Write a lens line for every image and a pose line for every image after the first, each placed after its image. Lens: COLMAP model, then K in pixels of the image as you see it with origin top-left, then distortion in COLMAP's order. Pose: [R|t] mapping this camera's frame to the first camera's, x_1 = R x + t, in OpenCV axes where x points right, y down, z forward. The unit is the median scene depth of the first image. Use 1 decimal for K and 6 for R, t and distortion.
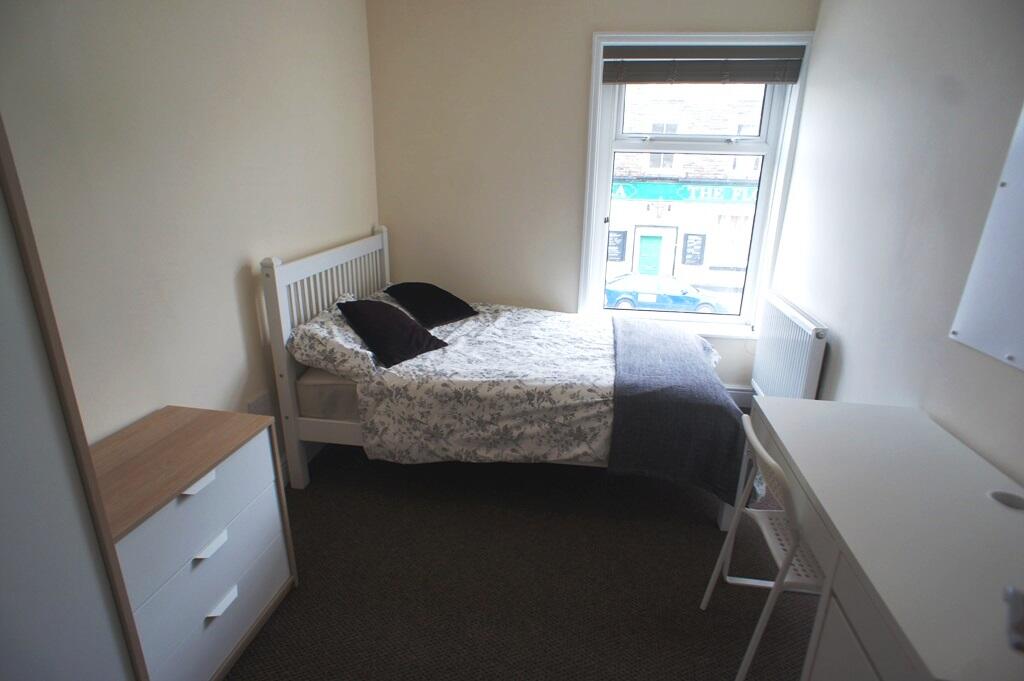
lens RADIAL K [[523.6, 0, 505.3], [0, 523.6, 339.6], [0, 0, 1]] dist [-0.078524, 0.047590]
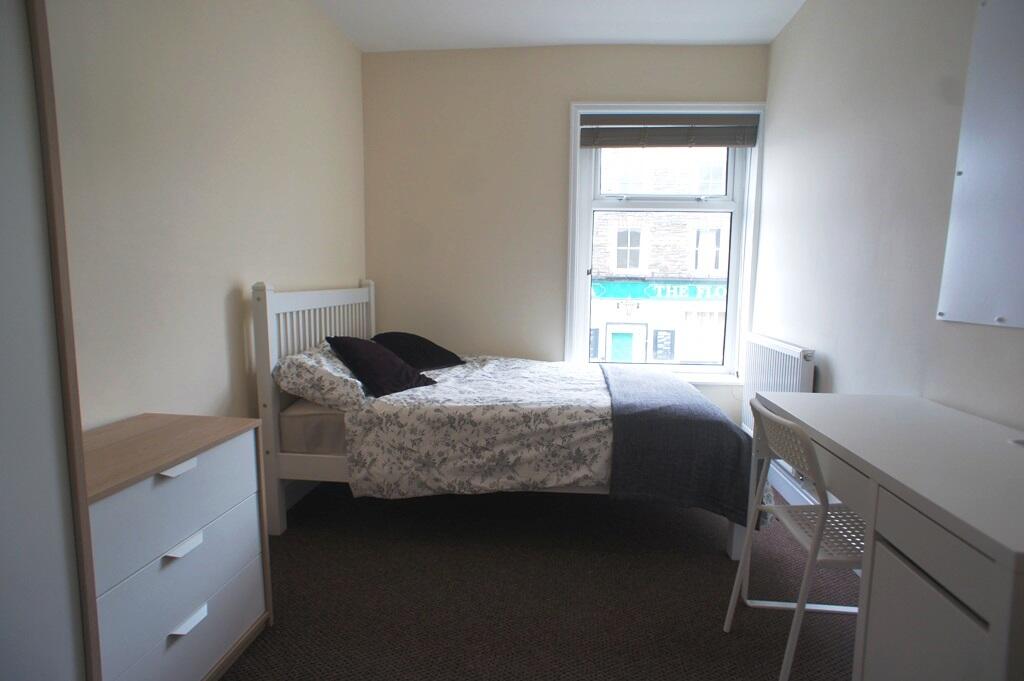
lens RADIAL K [[523.6, 0, 505.3], [0, 523.6, 339.6], [0, 0, 1]] dist [-0.078524, 0.047590]
pose [[0.998714, -0.009910, 0.049724, -0.036198], [0.019218, 0.981525, -0.190368, 0.140128], [-0.046919, 0.191079, 0.980453, 0.022181]]
